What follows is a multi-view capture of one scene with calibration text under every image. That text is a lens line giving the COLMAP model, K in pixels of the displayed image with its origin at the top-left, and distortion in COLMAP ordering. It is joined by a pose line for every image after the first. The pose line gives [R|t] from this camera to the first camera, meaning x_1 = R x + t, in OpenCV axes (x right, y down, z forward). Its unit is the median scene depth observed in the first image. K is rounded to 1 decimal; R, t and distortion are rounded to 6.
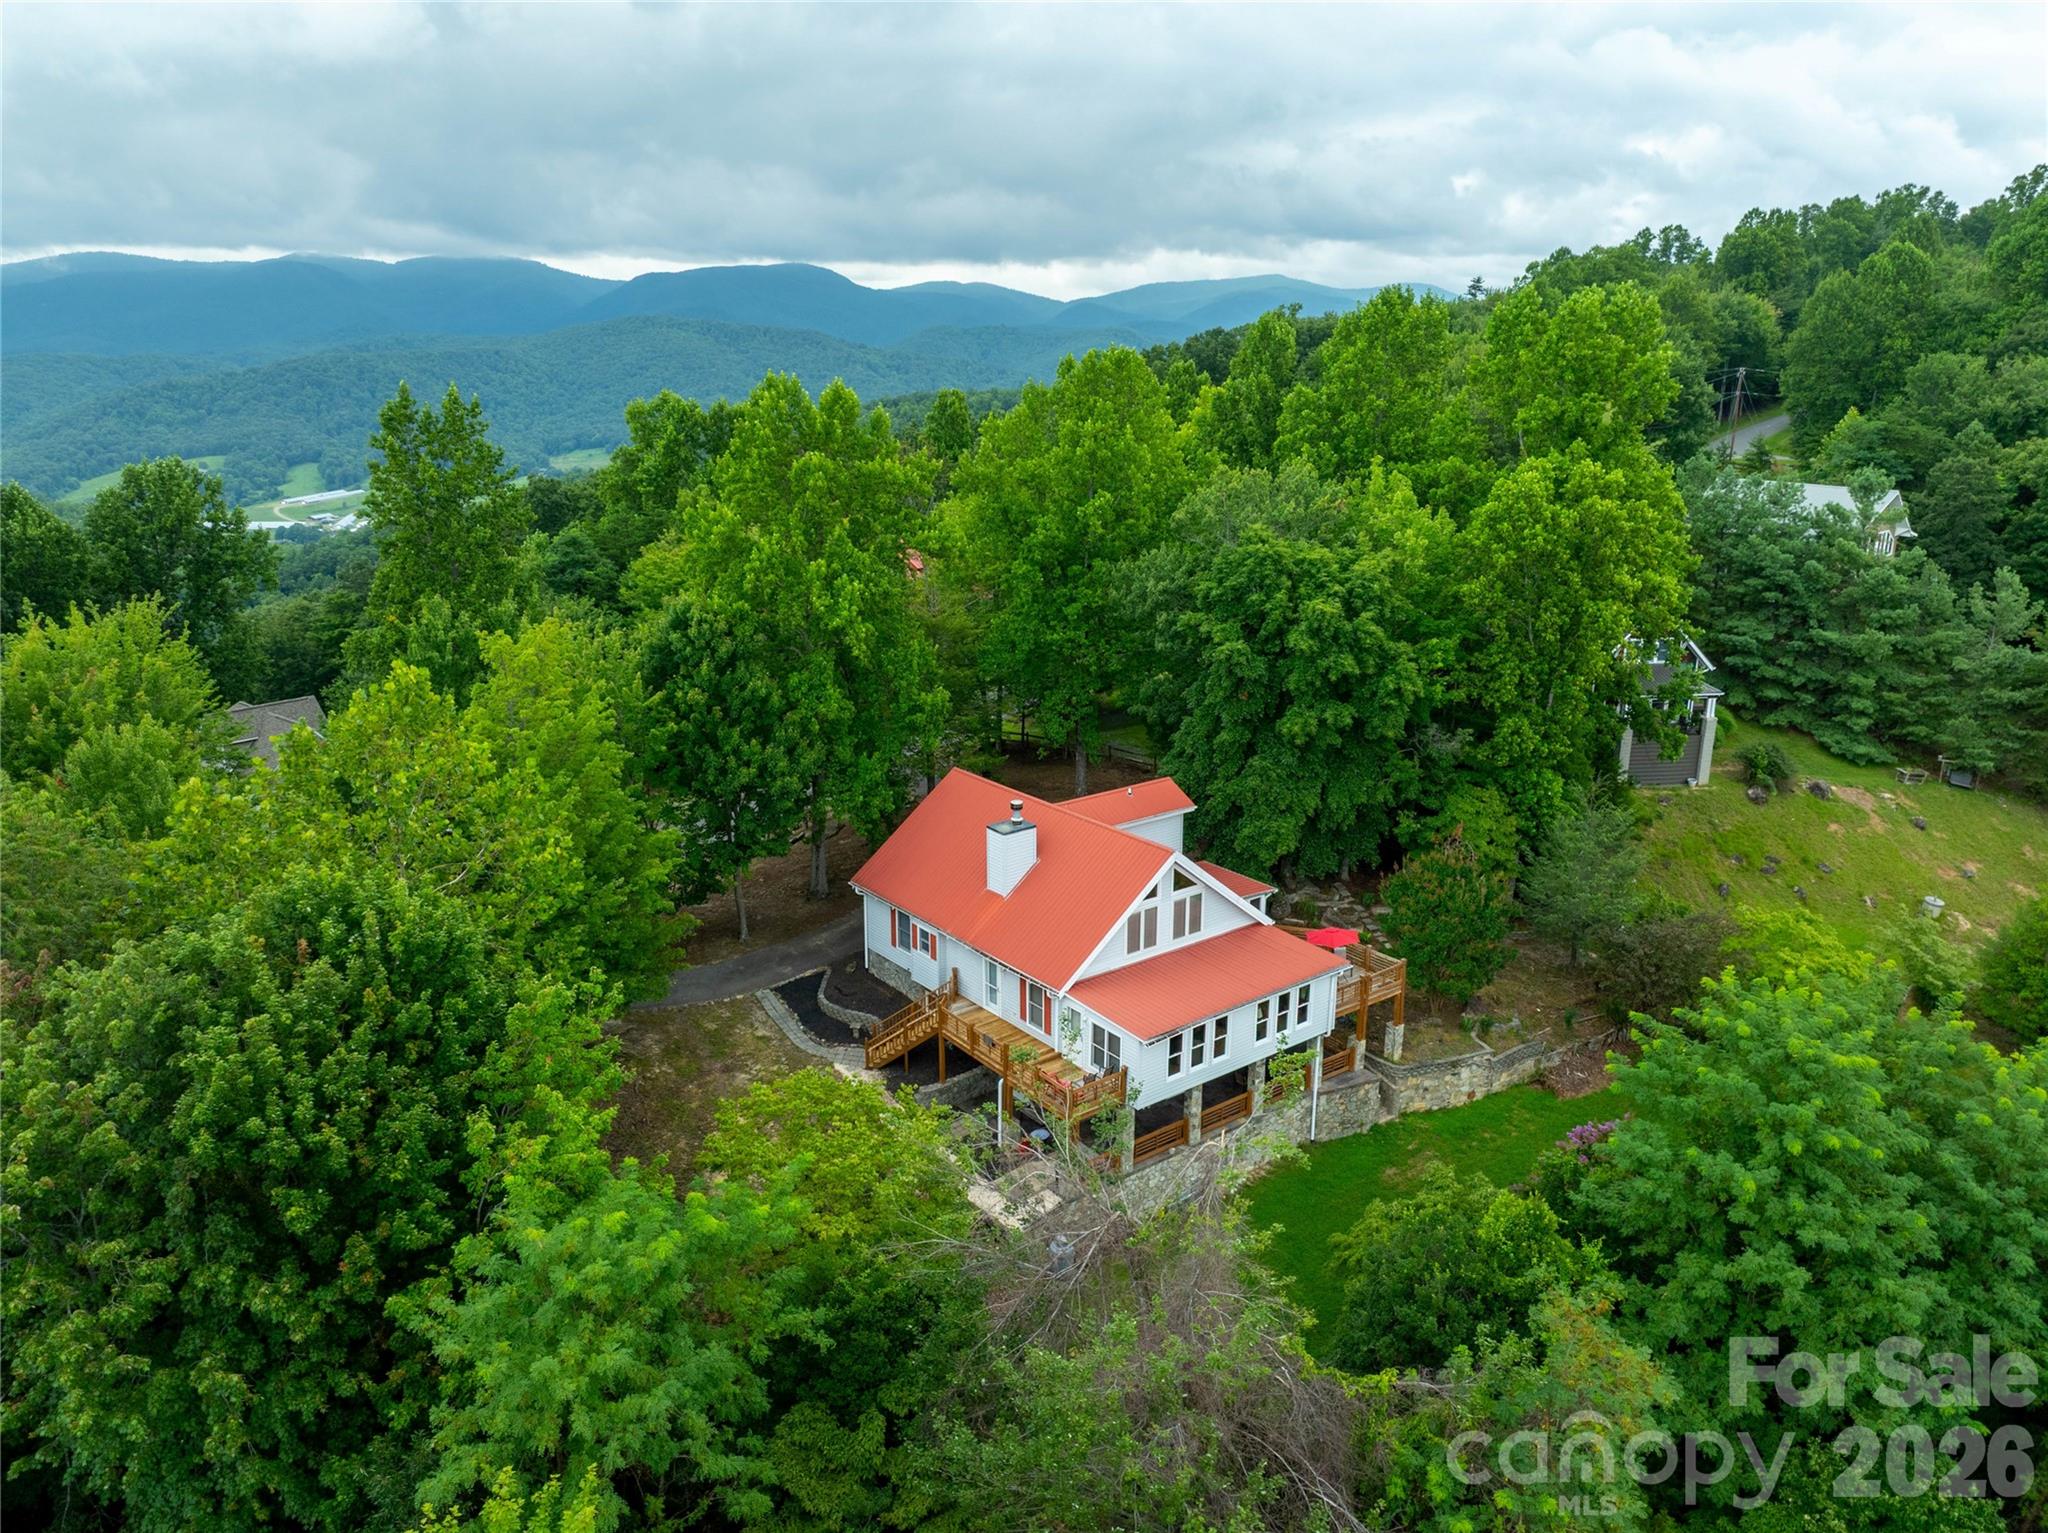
lens RADIAL K [[1440.4, 0, 1031.7], [0, 1440.4, 764.9], [0, 0, 1]] dist [-0.033348, -0.005479]
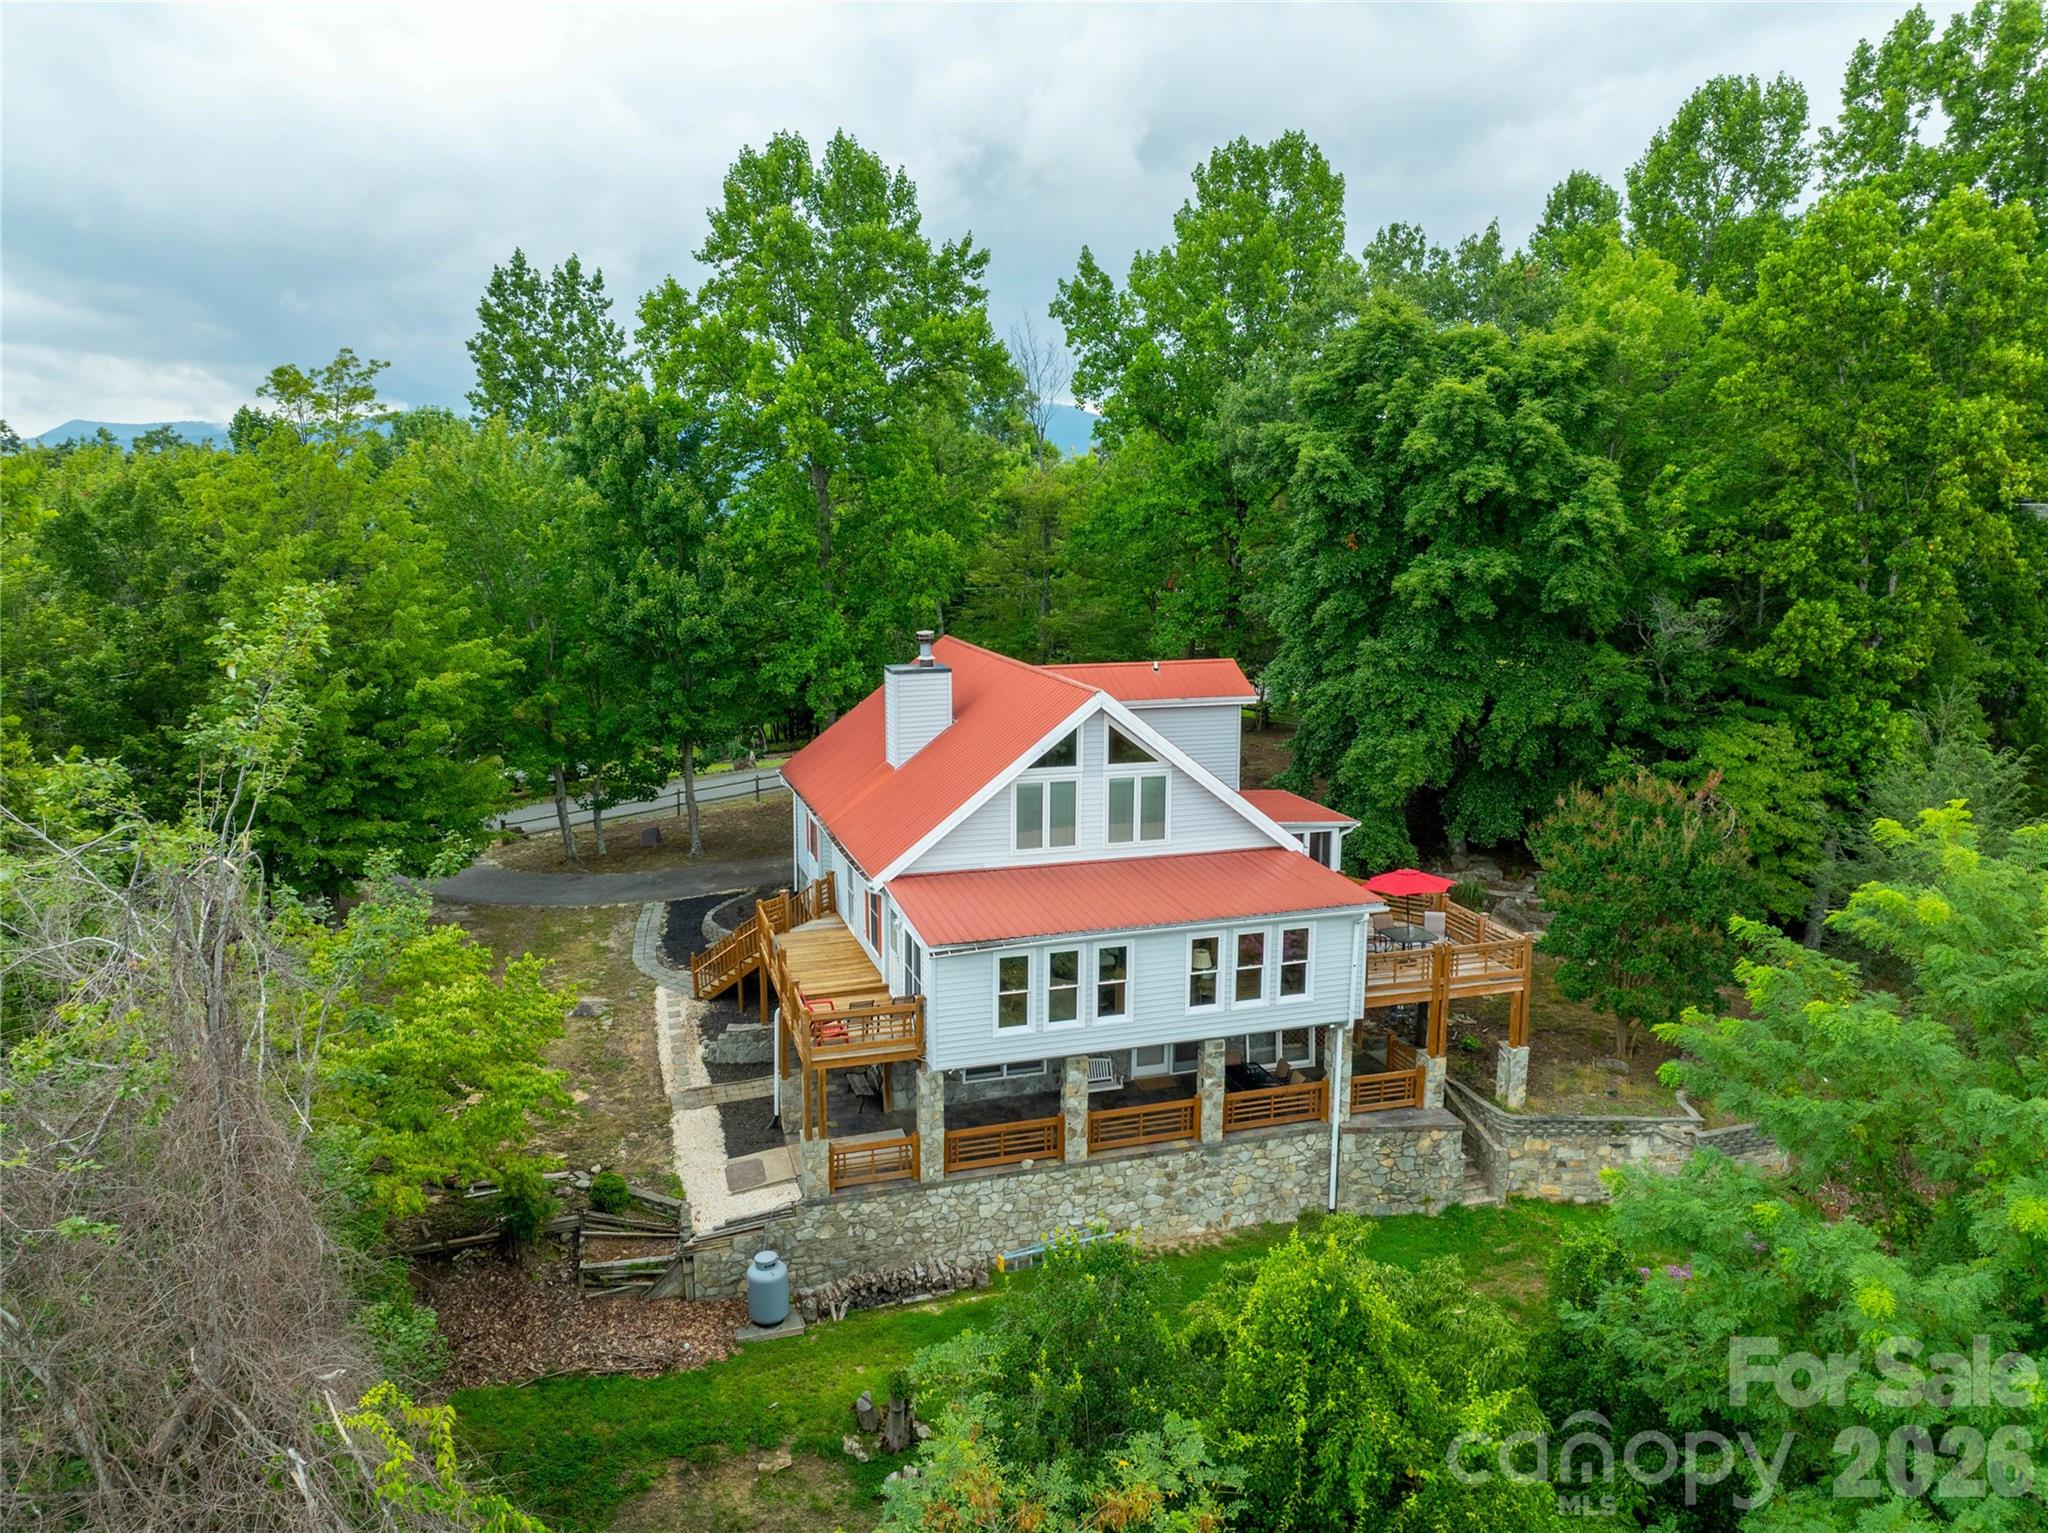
lens RADIAL K [[1447.5, 0, 1029.0], [0, 1447.5, 755.3], [0, 0, 1]] dist [-0.010297, -0.089993]
pose [[0.940267, 0.062133, -0.334721, 0.261919], [-0.094676, 0.992143, -0.081787, 0.131760], [0.327009, 0.108592, 0.938761, 0.364788]]
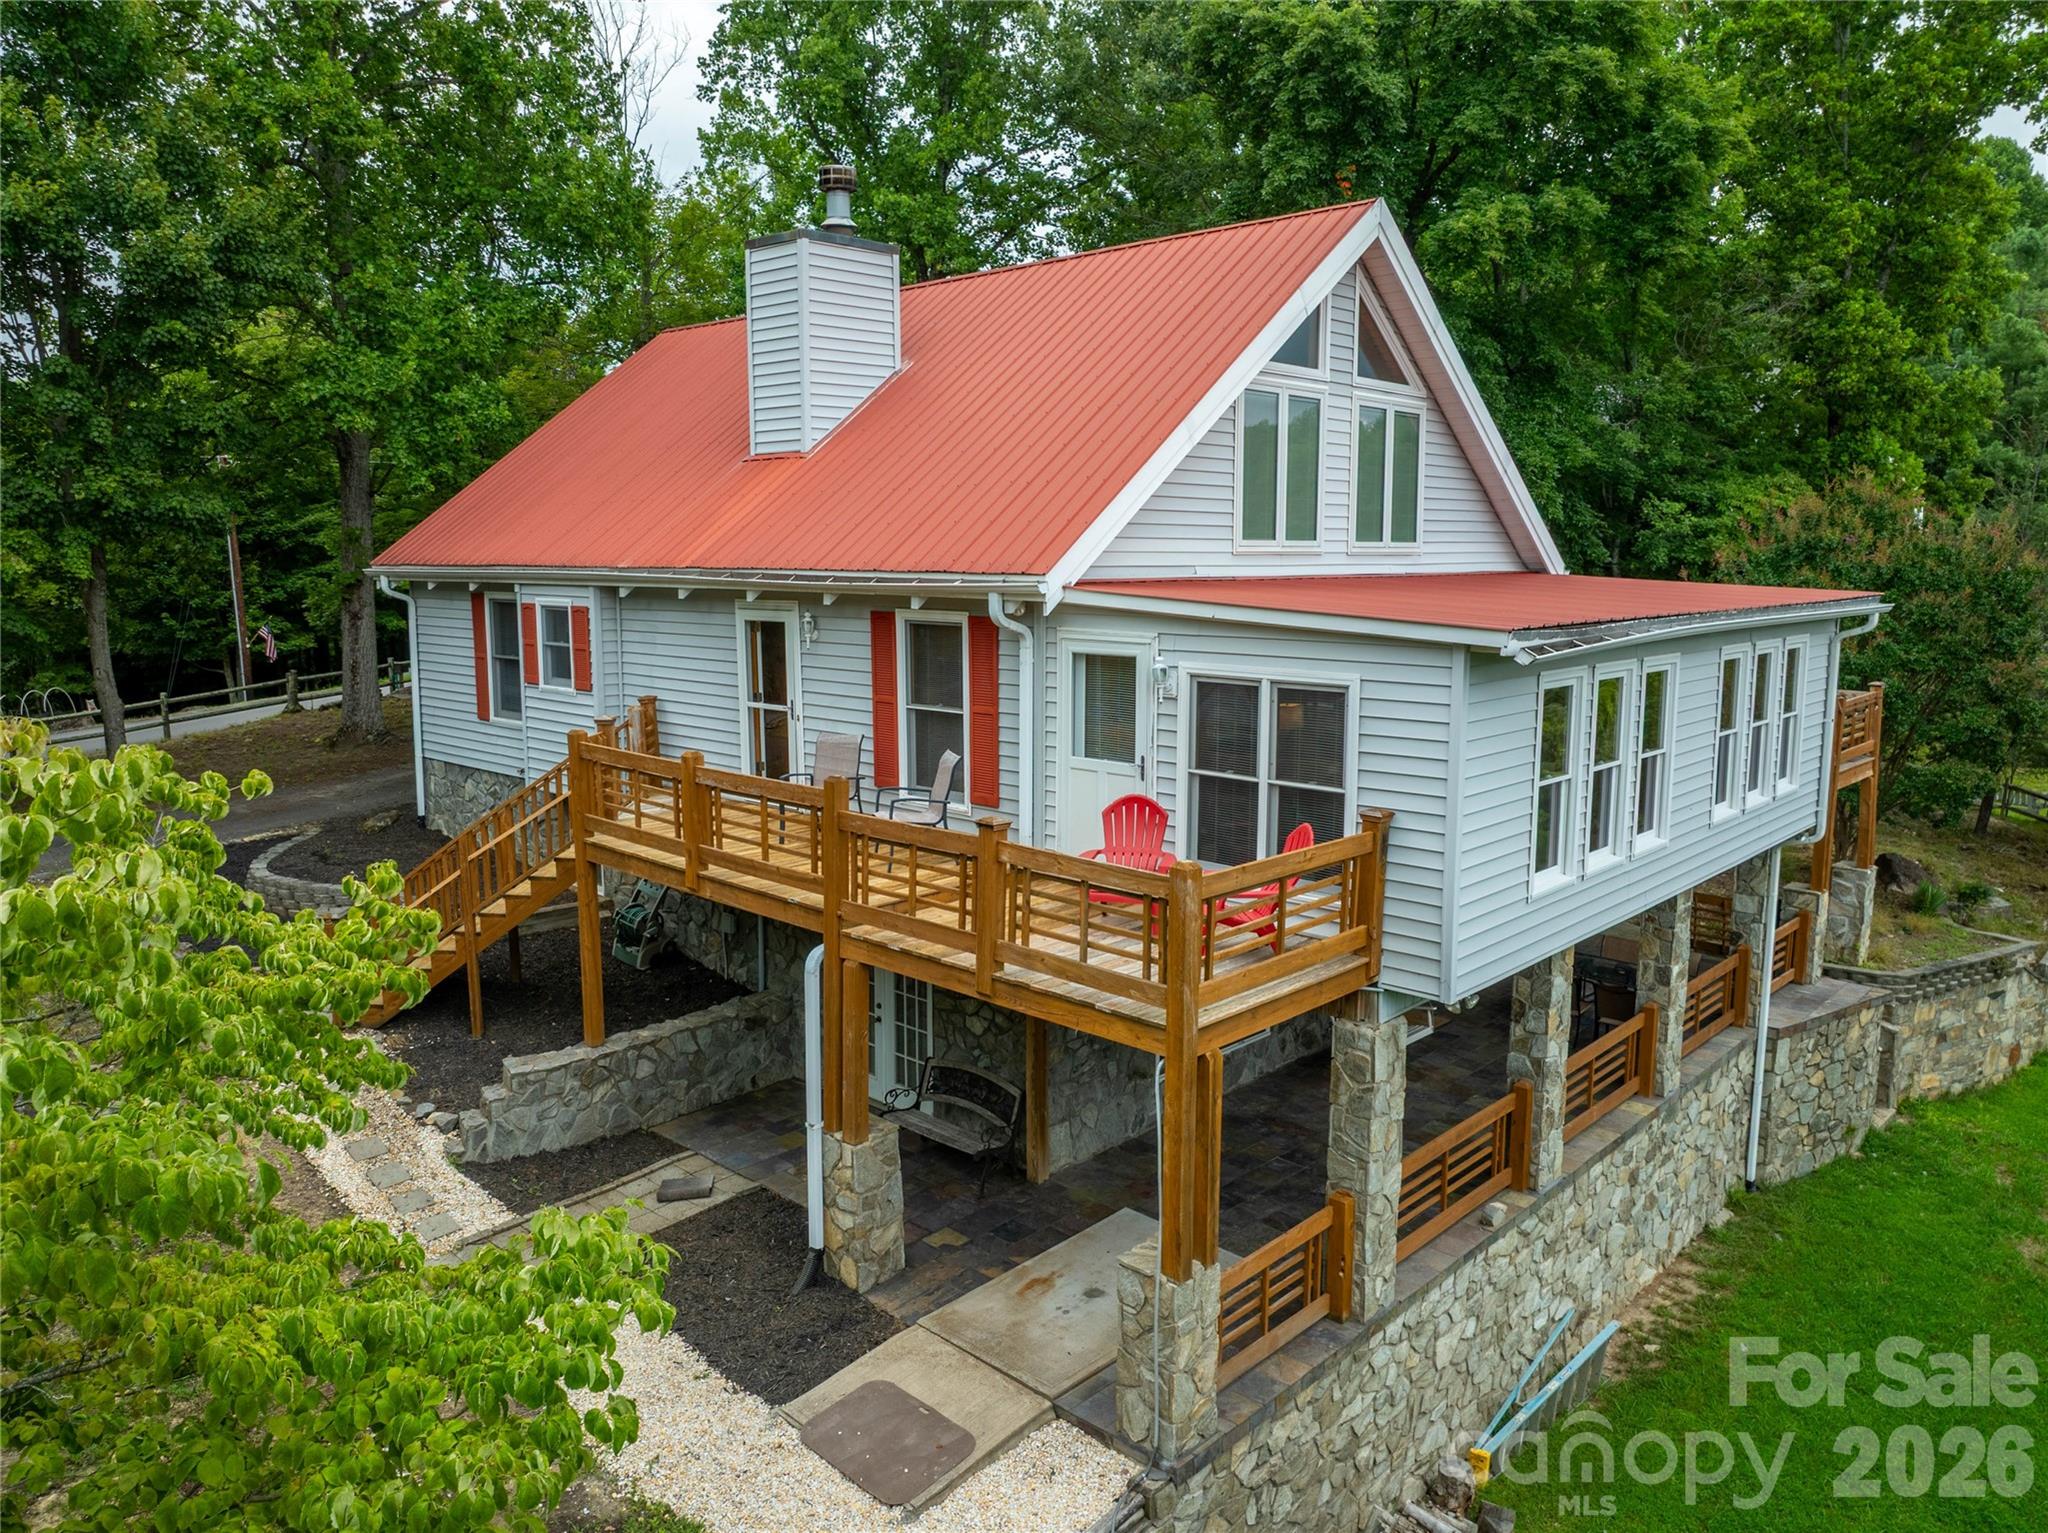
lens RADIAL K [[1440.4, 0, 1031.7], [0, 1440.4, 764.9], [0, 0, 1]] dist [-0.033348, -0.005479]
pose [[0.987741, -0.023613, 0.154306, -0.019518], [0.042744, 0.991626, -0.121867, 0.194329], [-0.150136, 0.126969, 0.980479, 0.673761]]
